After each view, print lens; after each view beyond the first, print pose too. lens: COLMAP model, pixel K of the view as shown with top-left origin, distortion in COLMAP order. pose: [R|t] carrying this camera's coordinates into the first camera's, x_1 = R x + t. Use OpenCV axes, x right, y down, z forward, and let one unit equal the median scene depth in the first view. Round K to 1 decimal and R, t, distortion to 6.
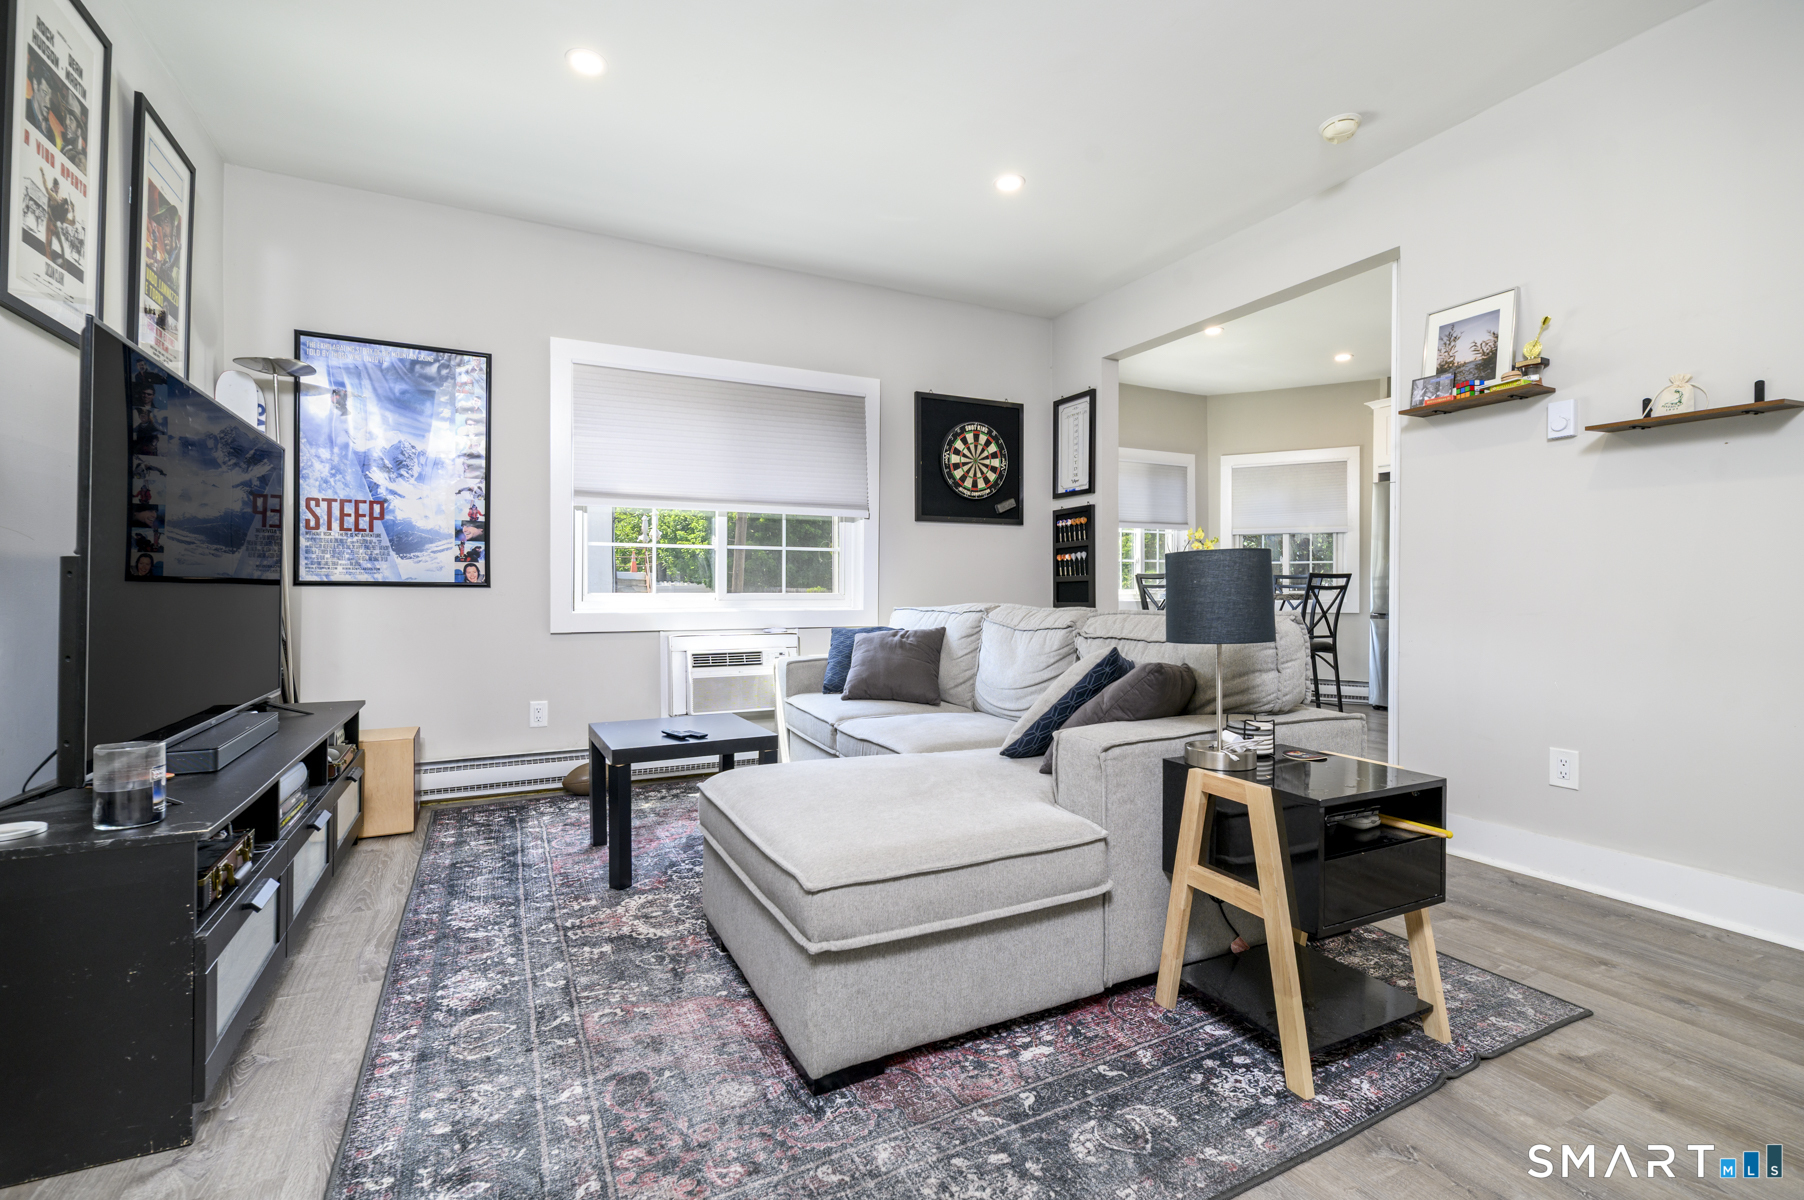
lens RADIAL K [[790.0, 0, 900.1], [0, 790.0, 591.3], [0, 0, 1]] dist [0.002040, -0.001279]
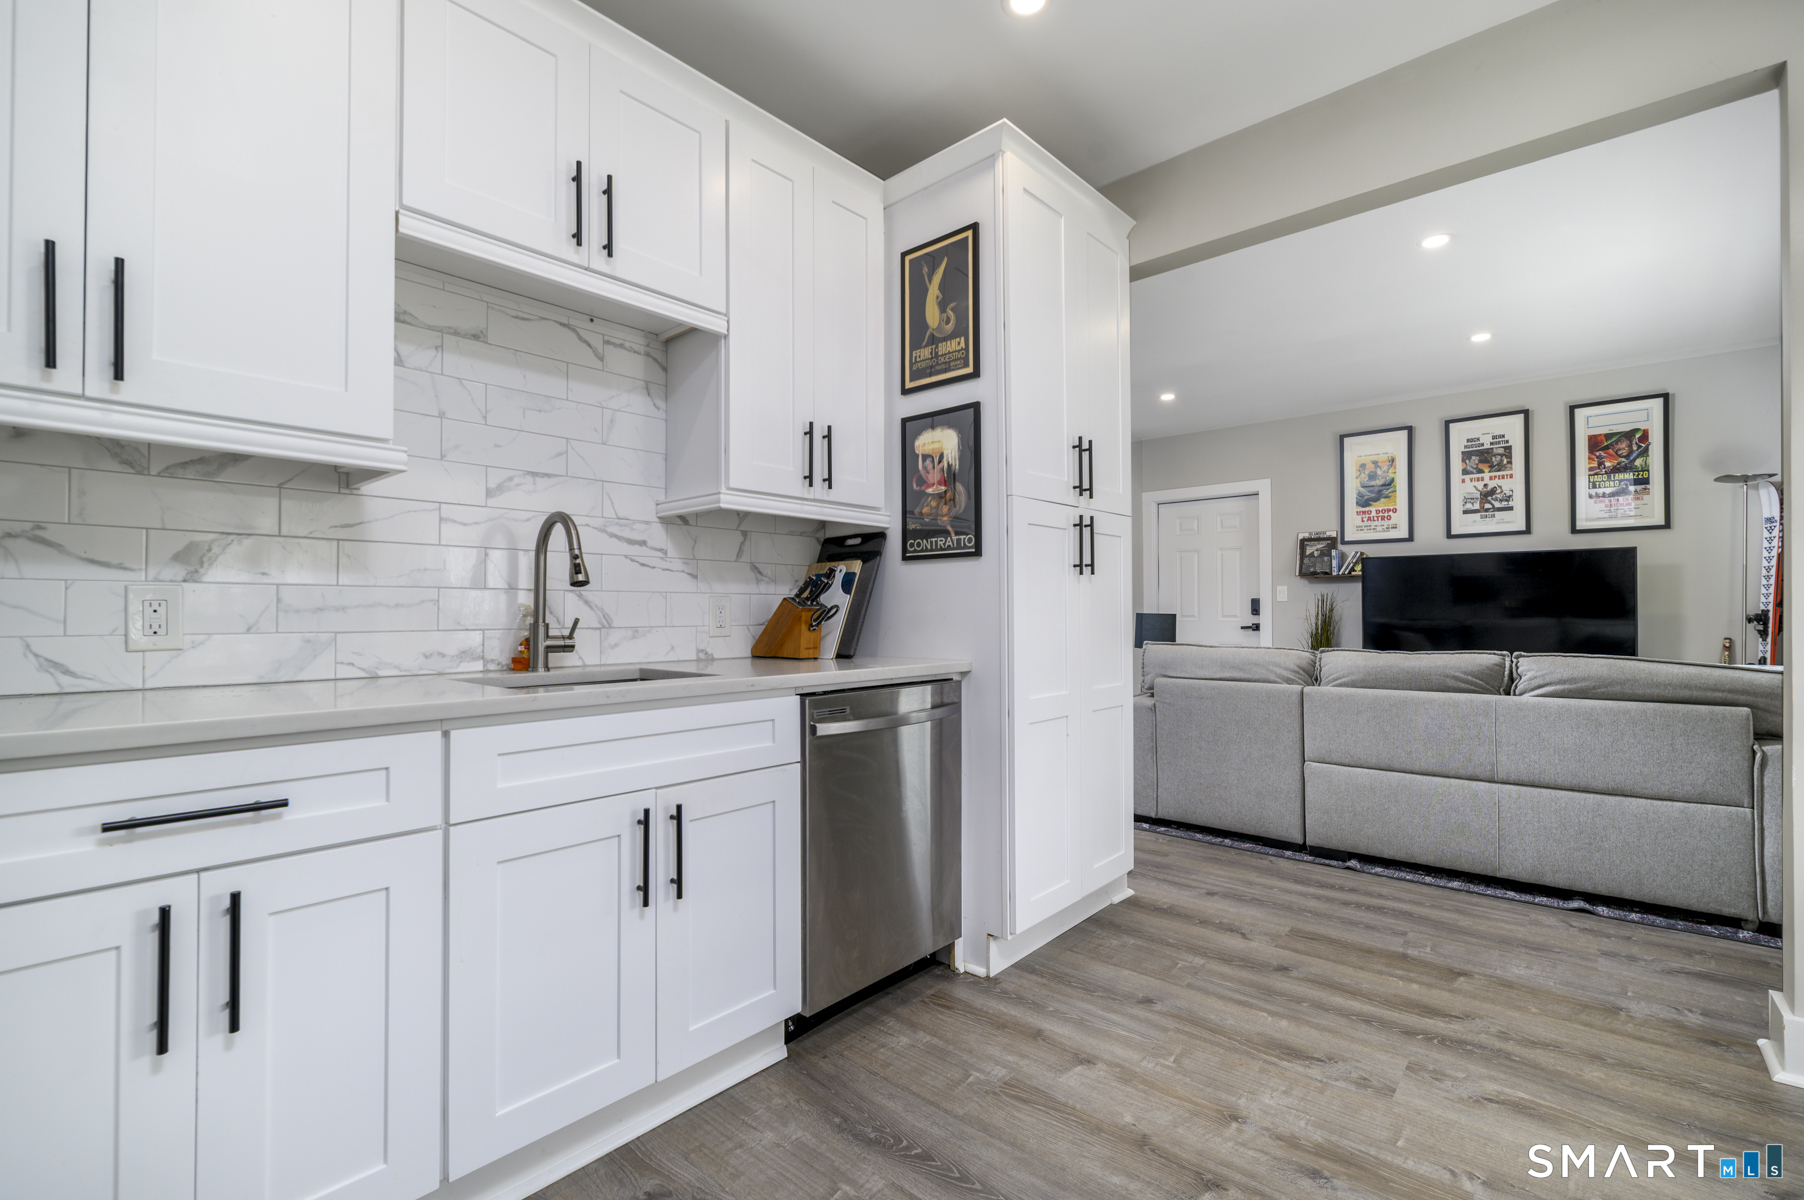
lens RADIAL K [[790.0, 0, 898.6], [0, 790.0, 601.4], [0, 0, 1]] dist [0.002040, -0.001279]
pose [[-0.931676, -0.004539, -0.363262, 0.825789], [-0.000042, 0.999923, -0.012387, -0.022082], [0.363290, -0.011525, -0.931605, 1.207428]]
